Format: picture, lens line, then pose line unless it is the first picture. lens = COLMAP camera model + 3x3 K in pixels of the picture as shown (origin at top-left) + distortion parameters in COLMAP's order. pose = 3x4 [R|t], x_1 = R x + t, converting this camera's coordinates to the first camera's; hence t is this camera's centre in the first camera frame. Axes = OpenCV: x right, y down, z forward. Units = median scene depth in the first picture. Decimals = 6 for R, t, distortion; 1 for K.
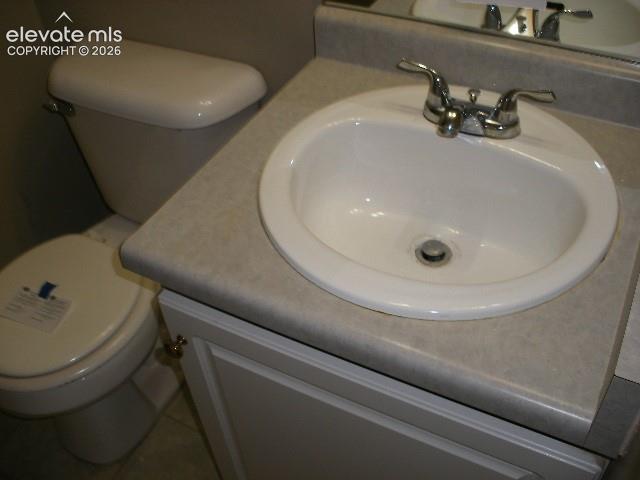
lens RADIAL K [[675.3, 0, 321.2], [0, 675.3, 240.0], [0, 0, 1]] dist [-0.135259, 0.000000]
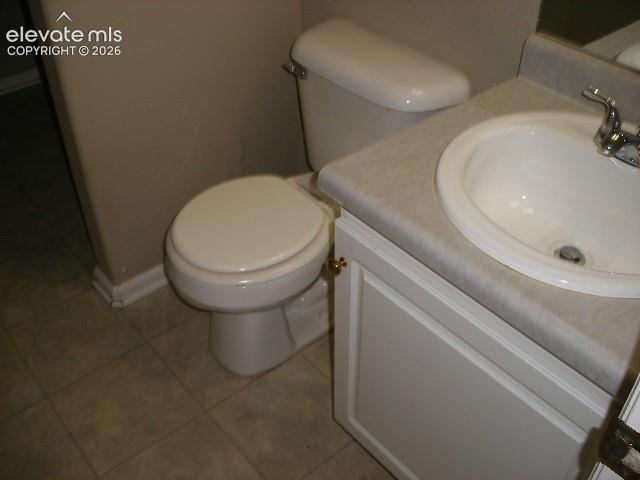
lens RADIAL K [[675.3, 0, 319.7], [0, 675.3, 239.9], [0, 0, 1]] dist [-0.135259, 0.000000]
pose [[0.926158, 0.279569, -0.253124, 0.049146], [-0.291276, 0.956595, -0.009219, 0.124630], [0.239560, 0.082267, 0.967390, -0.191278]]
